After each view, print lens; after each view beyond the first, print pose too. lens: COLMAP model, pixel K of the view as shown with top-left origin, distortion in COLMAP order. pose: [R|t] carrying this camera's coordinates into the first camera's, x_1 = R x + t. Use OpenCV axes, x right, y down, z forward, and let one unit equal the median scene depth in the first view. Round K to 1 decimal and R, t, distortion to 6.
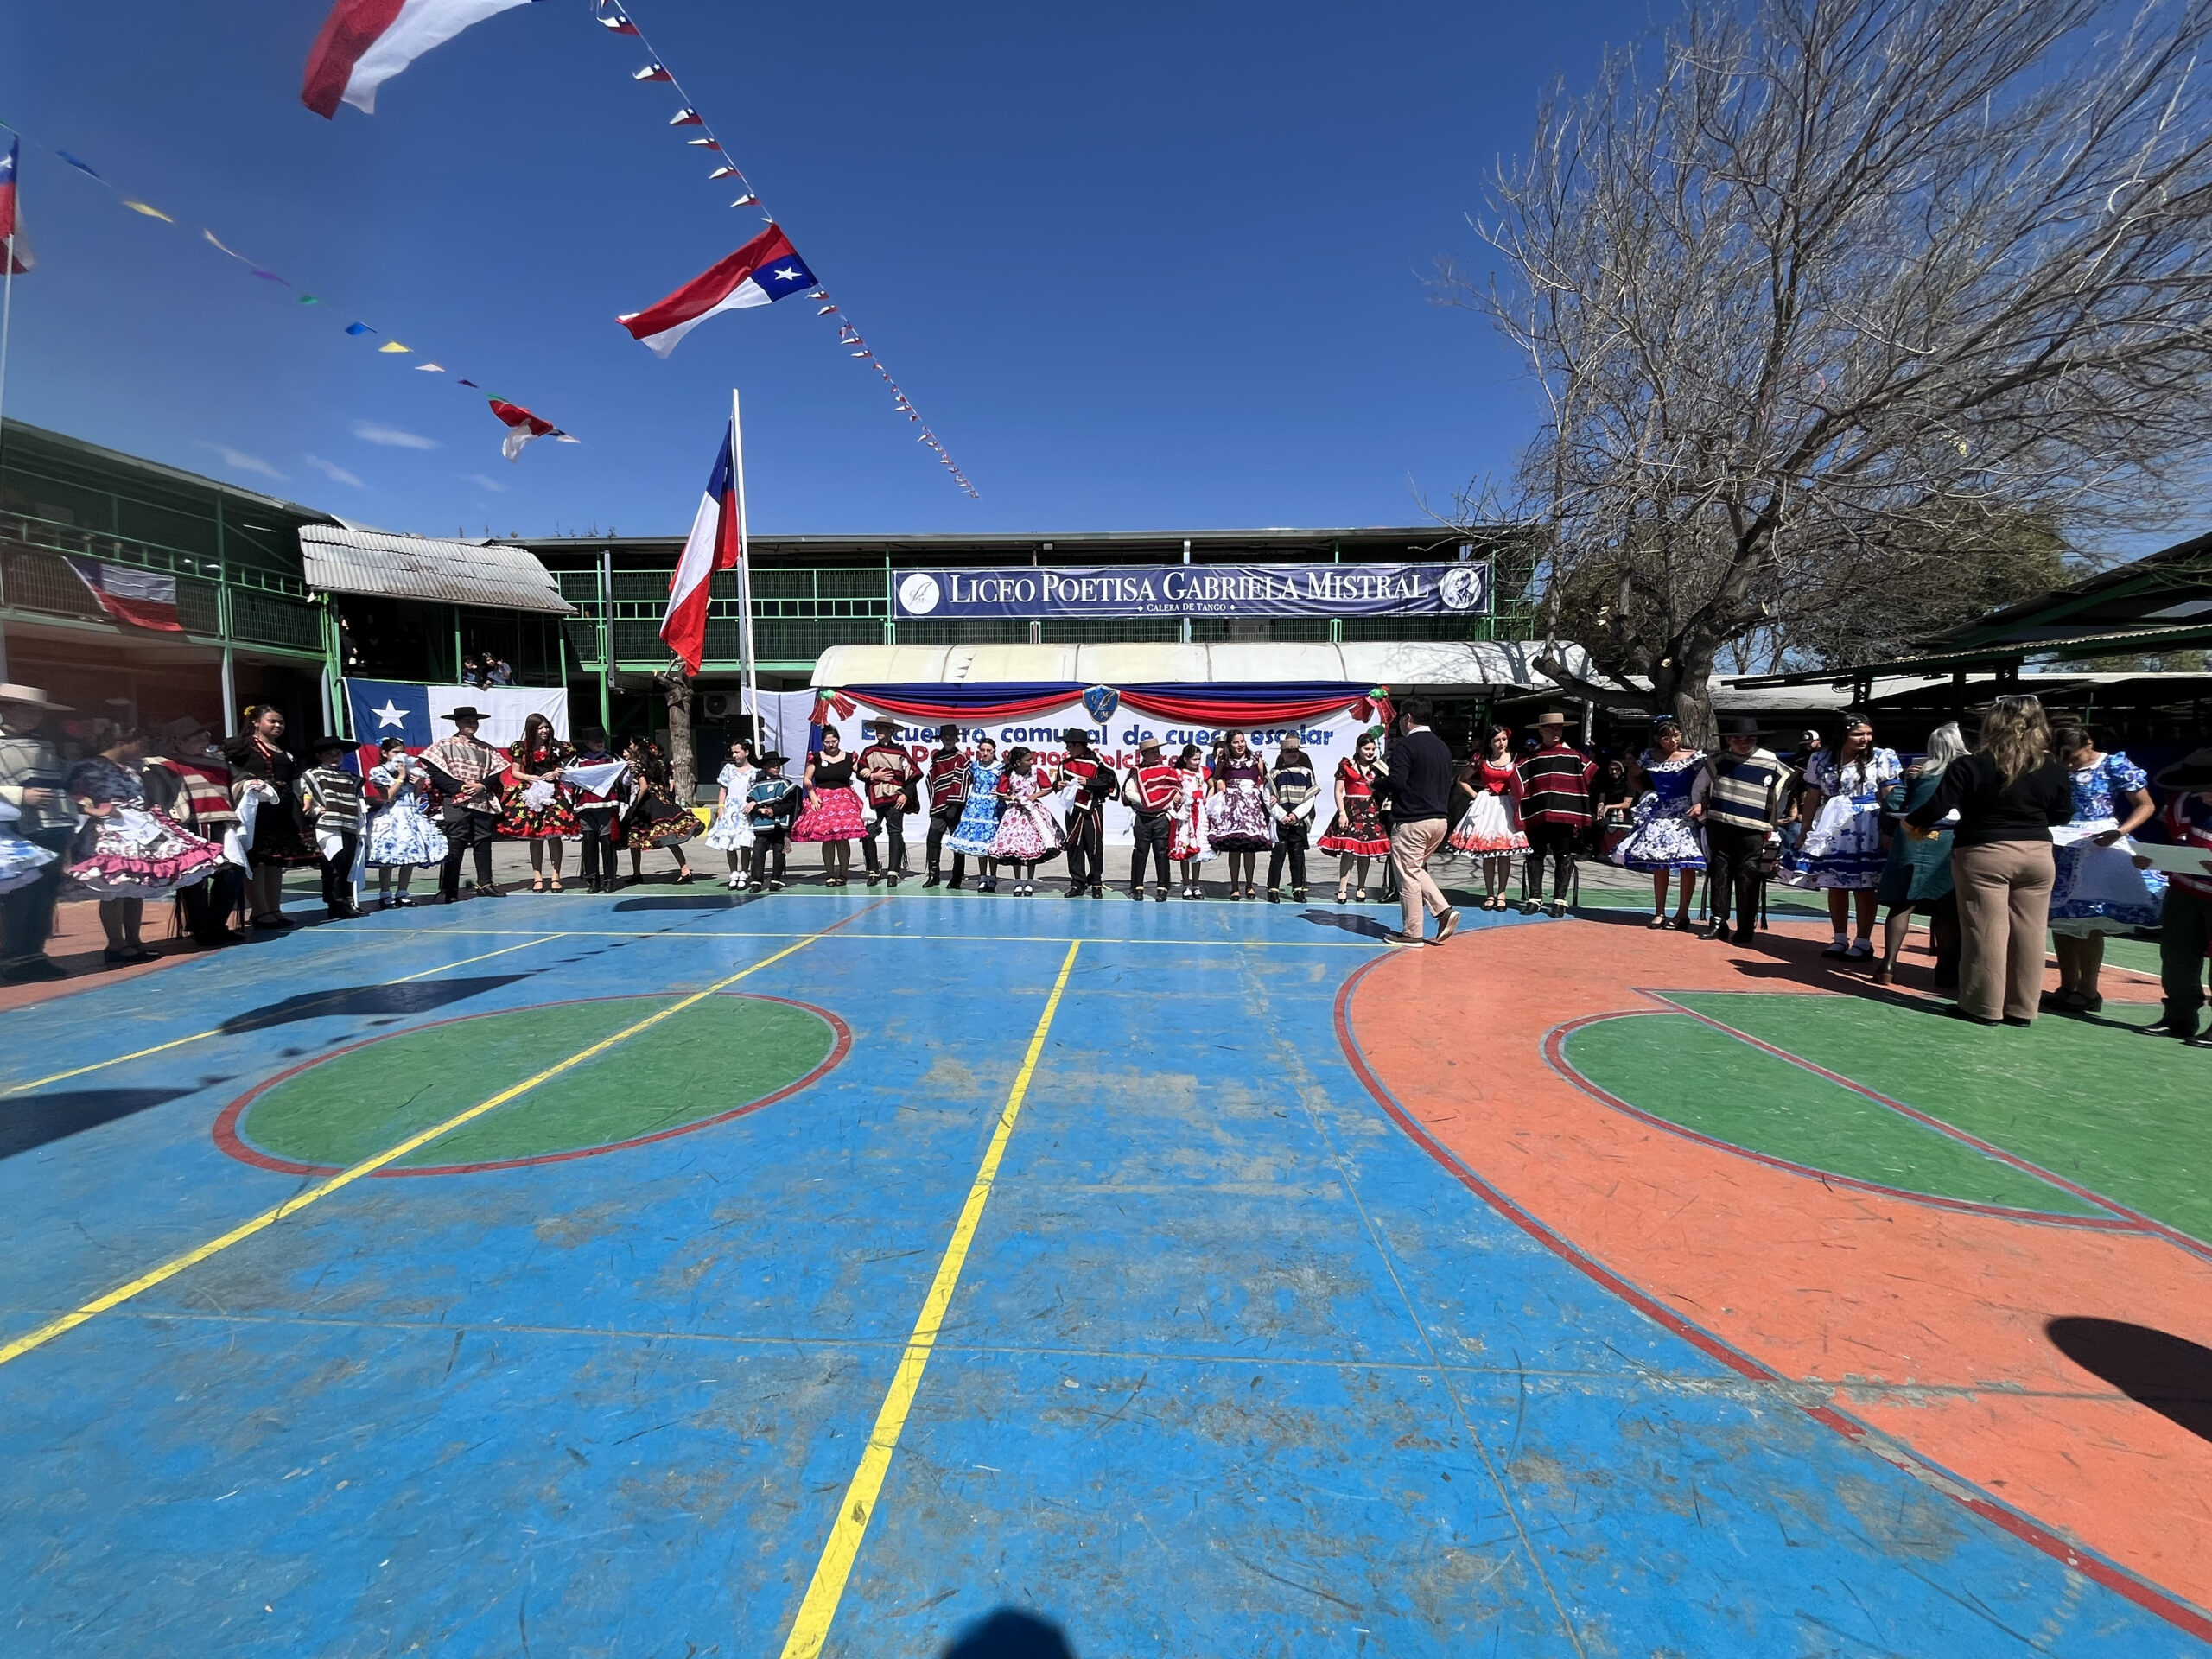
lens RADIAL K [[901.9, 0, 1106.9], [0, 901.9, 829.0], [0, 0, 1]] dist [0.001296, -0.000494]
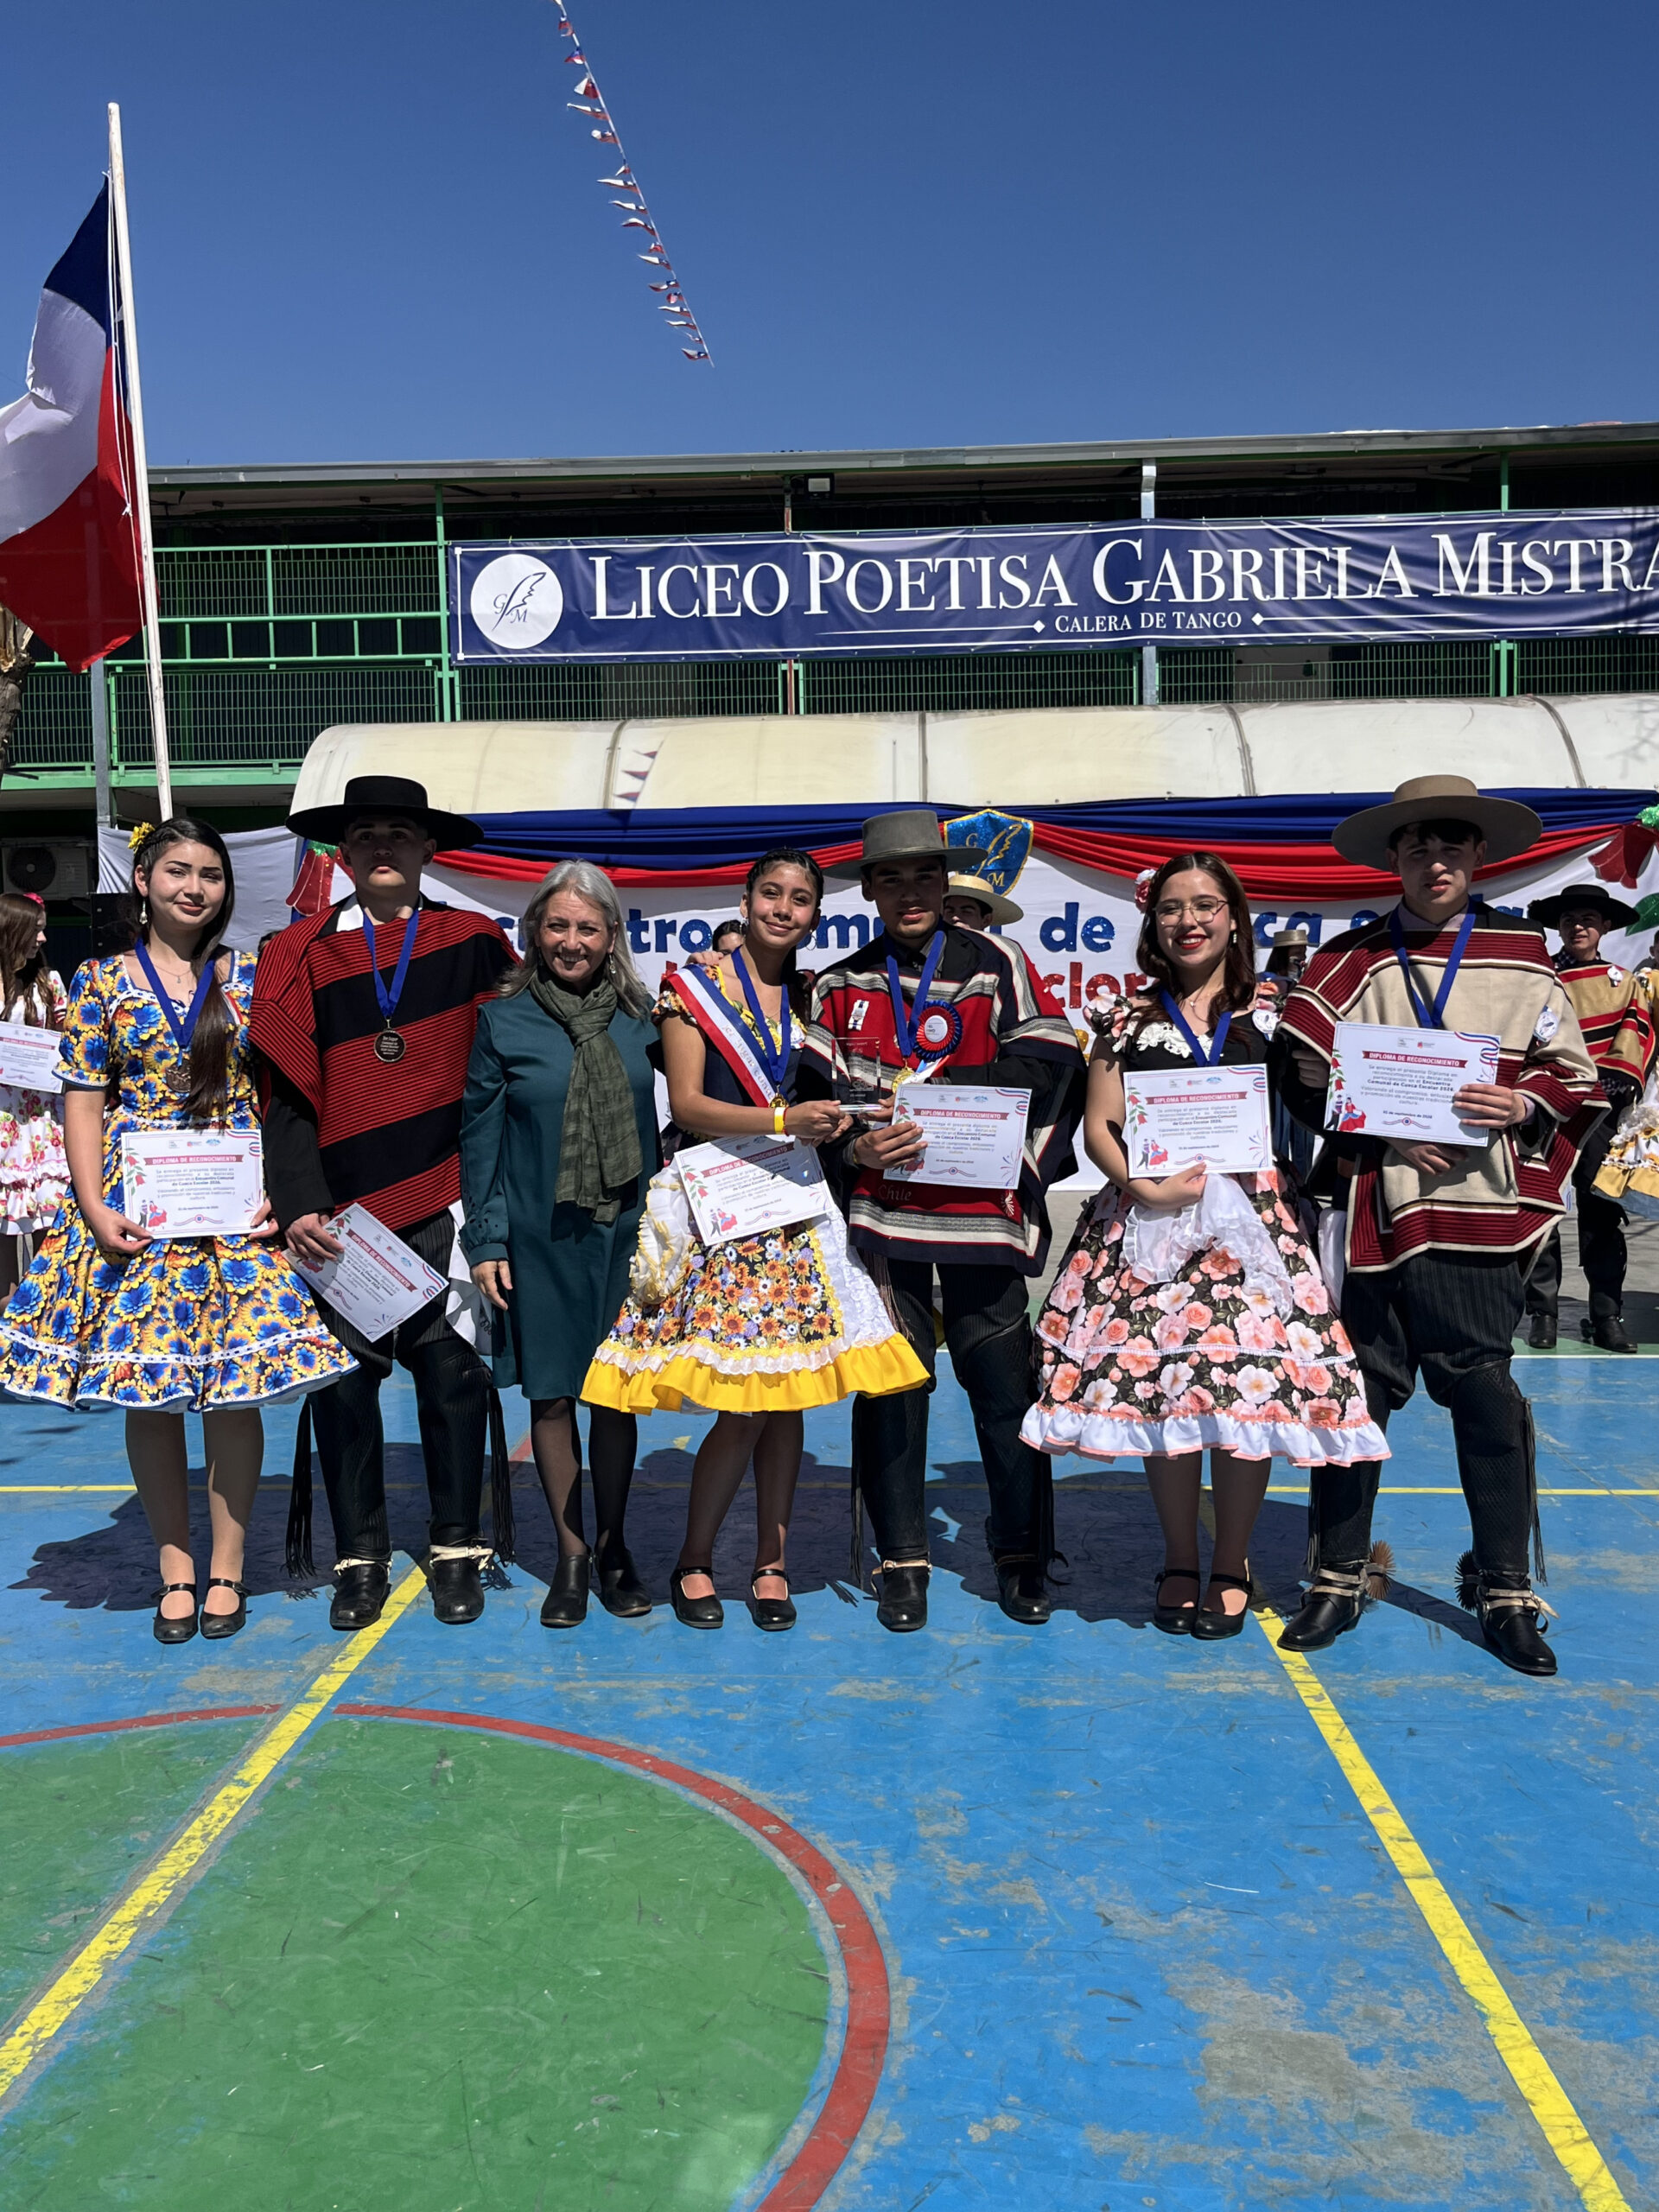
lens RADIAL K [[2000.4, 0, 830.9], [0, 2000.4, 1106.6], [0, 0, 1]] dist [0.032611, -0.016491]
pose [[0.999859, -0.016756, -0.000961, -0.067110], [0.016744, 0.999793, -0.011564, -0.010348], [0.001155, 0.011546, 0.999933, 0.063129]]
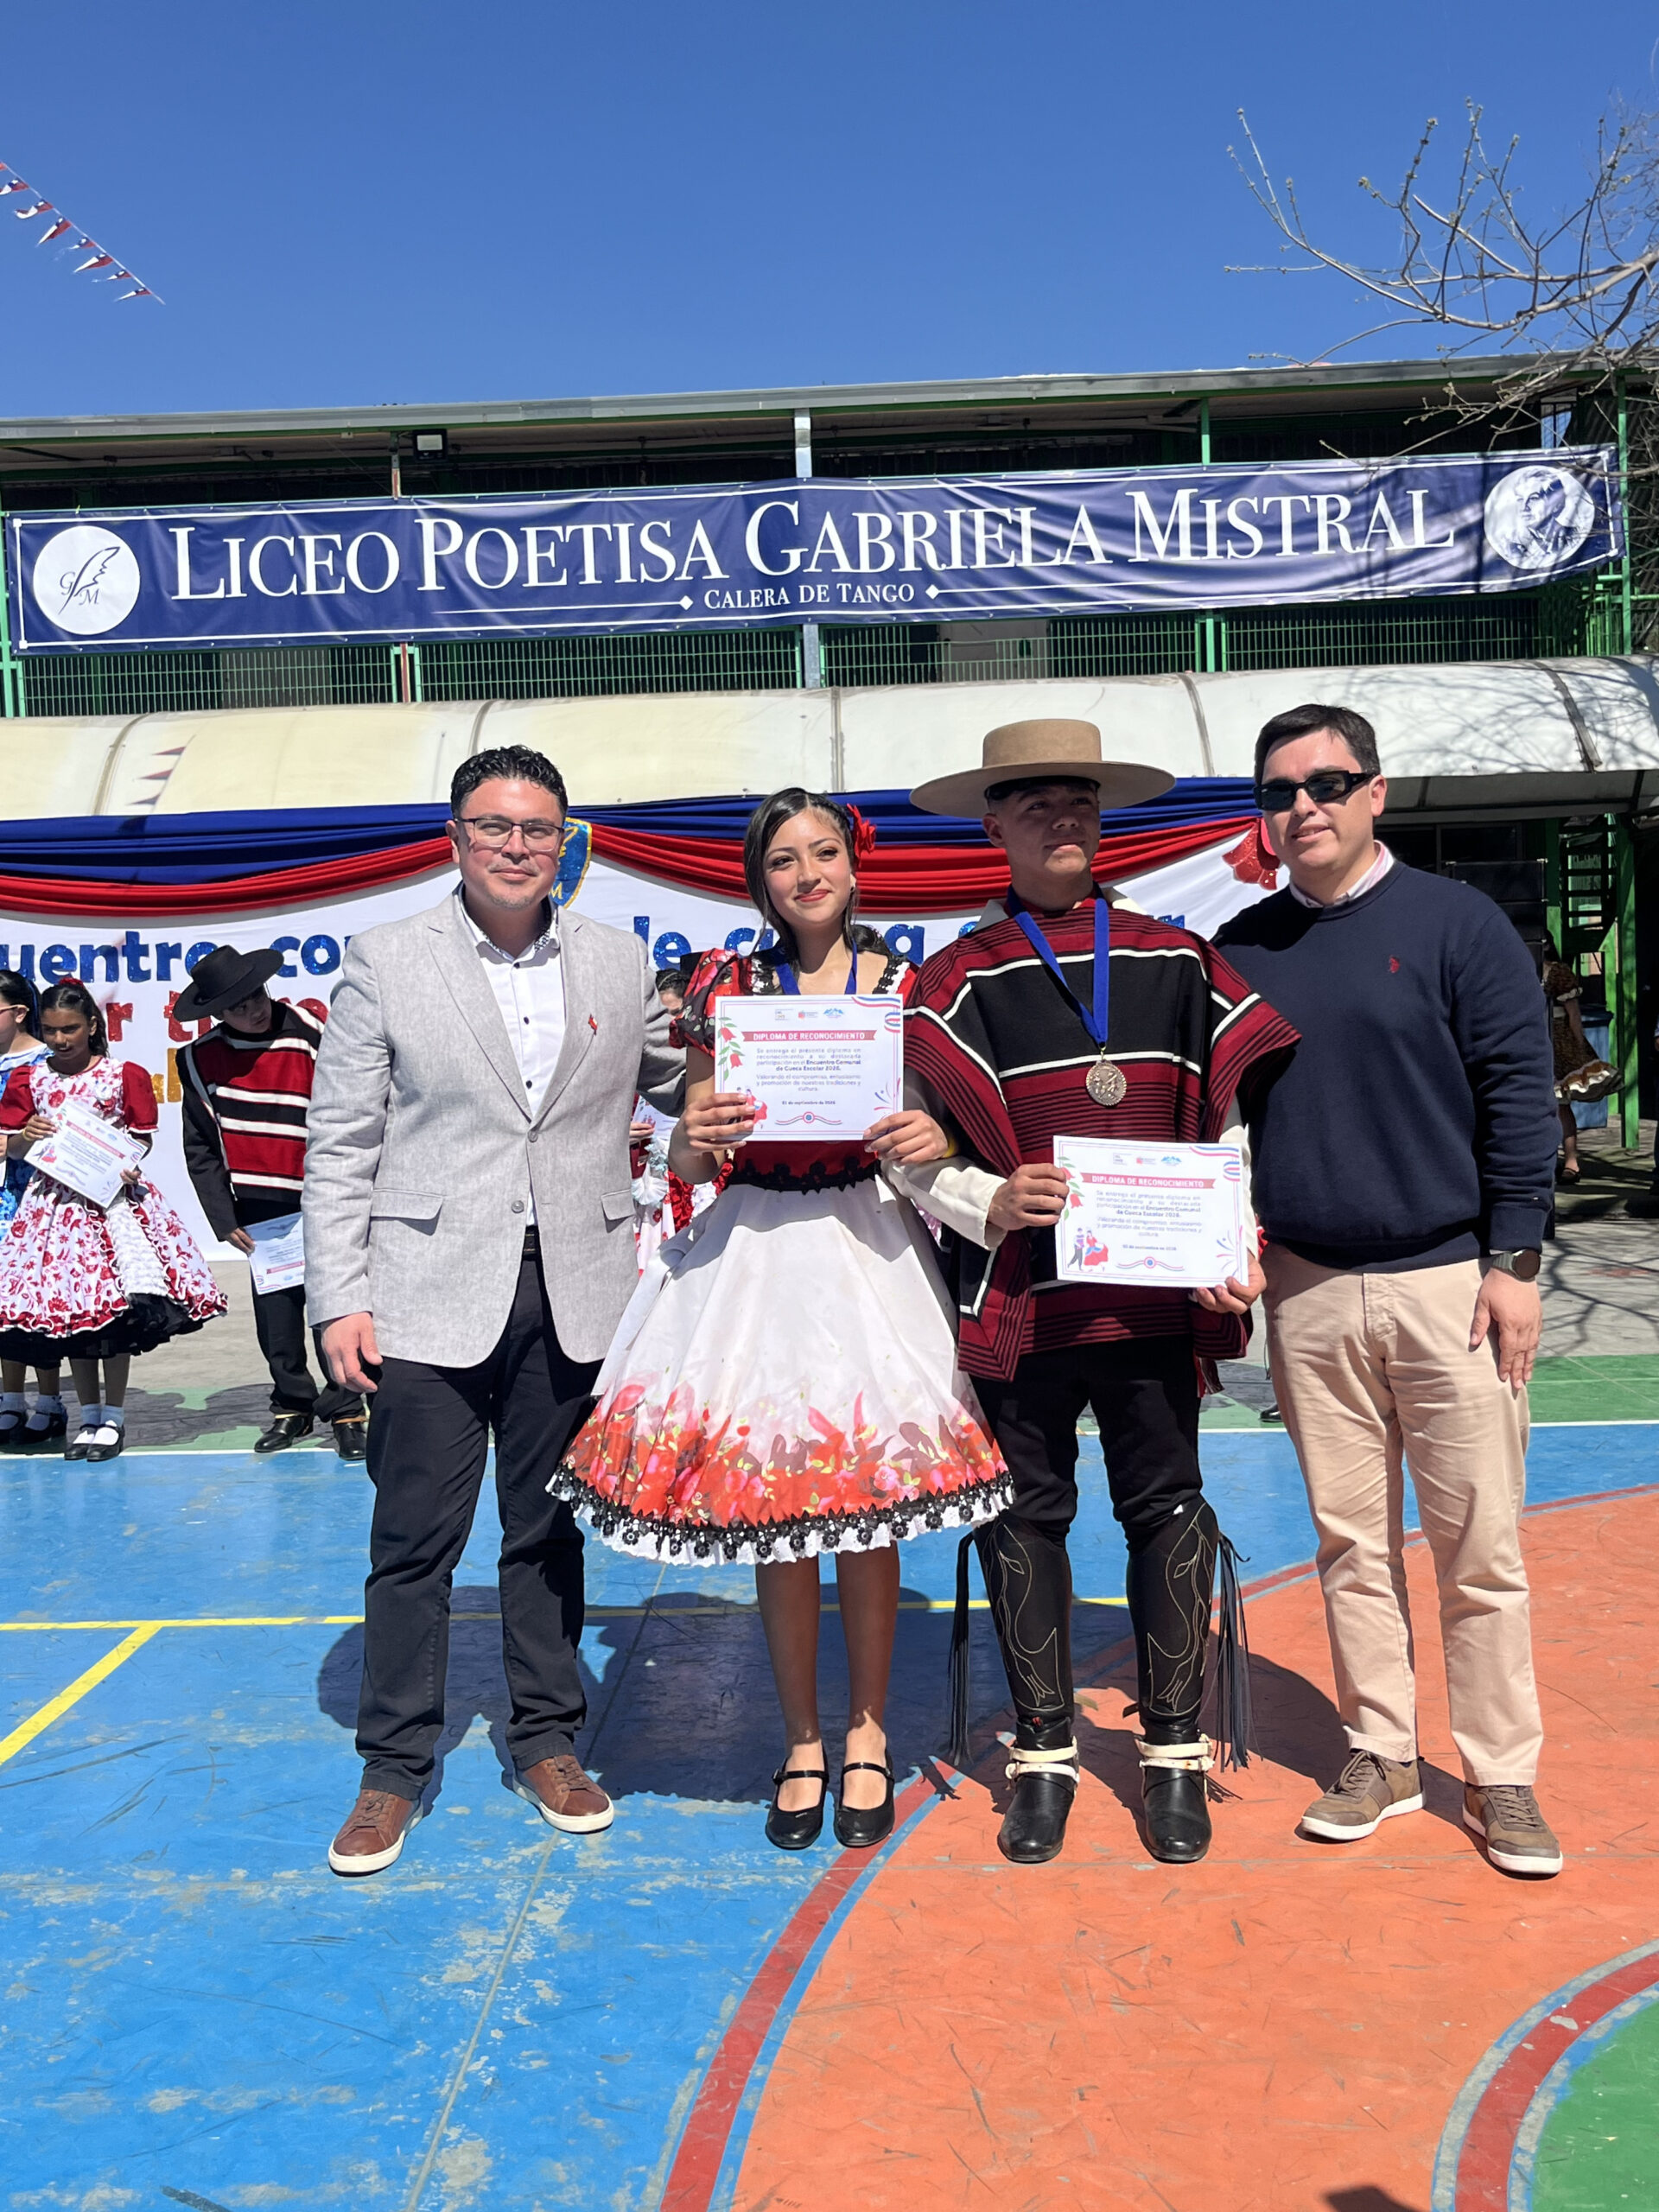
lens RADIAL K [[2237.3, 0, 822.1], [0, 2237.3, 1137.6], [0, 0, 1]] dist [0.030307, 0.000000]
pose [[0.999124, -0.036056, 0.021250, 0.069343], [0.036386, 0.999220, -0.015333, -0.008510], [-0.020680, 0.016093, 0.999657, 0.083631]]
